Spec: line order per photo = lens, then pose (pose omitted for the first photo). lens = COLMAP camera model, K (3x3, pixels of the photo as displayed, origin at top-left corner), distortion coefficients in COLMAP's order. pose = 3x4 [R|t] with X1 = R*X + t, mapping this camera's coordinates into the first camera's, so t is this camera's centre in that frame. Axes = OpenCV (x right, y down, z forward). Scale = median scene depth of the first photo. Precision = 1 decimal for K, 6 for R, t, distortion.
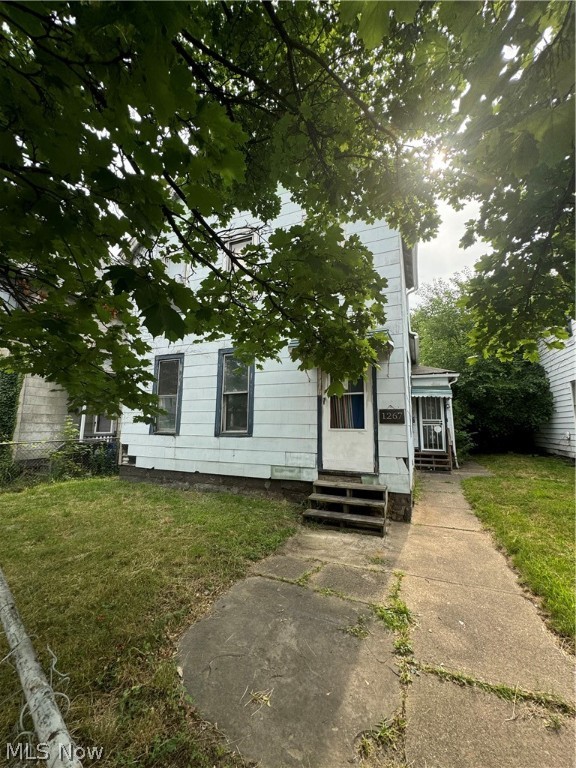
lens RADIAL K [[307.2, 0, 287.3], [0, 307.2, 383.9], [0, 0, 1]] dist [-0.000974, 0.000456]
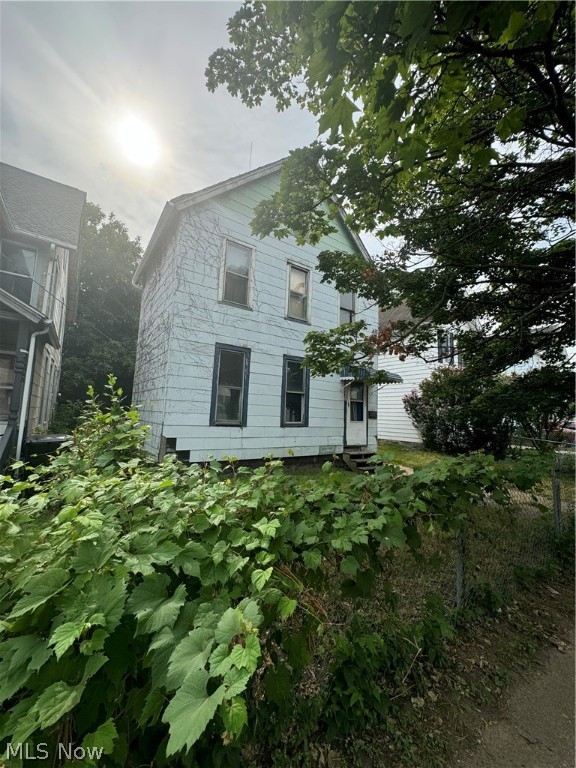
lens RADIAL K [[307.2, 0, 291.0], [0, 307.2, 384.1], [0, 0, 1]] dist [-0.000974, 0.000456]
pose [[0.522142, 0.096776, 0.847350, -1.483890], [-0.144534, 0.989211, -0.023915, 0.032011], [-0.840522, -0.109983, 0.530496, 0.404646]]
